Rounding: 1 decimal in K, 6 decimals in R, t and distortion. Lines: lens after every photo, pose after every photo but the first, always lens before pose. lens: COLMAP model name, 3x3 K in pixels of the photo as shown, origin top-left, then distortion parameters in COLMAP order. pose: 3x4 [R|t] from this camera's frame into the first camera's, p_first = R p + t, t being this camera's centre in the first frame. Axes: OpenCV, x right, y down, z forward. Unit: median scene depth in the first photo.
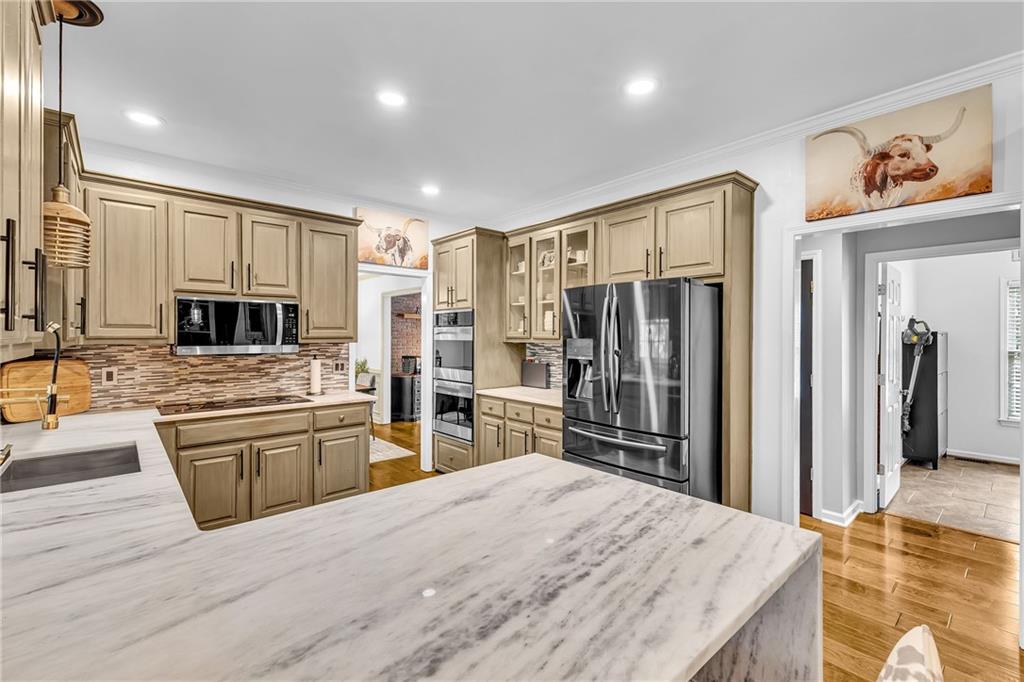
lens RADIAL K [[445.9, 0, 517.2], [0, 445.9, 334.1], [0, 0, 1]] dist [0.008920, 0.000319]
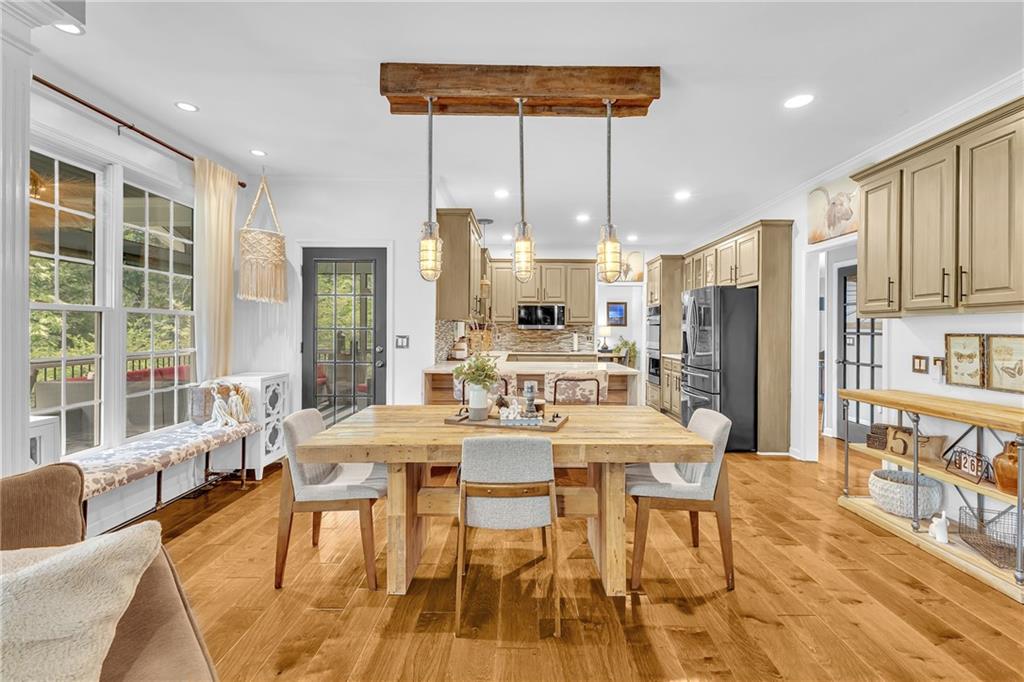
lens RADIAL K [[445.9, 0, 514.5], [0, 445.9, 327.3], [0, 0, 1]] dist [0.008920, 0.000319]
pose [[0.739706, 0.000362, -0.672930, 0.737355], [-0.004129, 0.999983, -0.004001, 0.042374], [0.672917, 0.005738, 0.739695, -0.691539]]
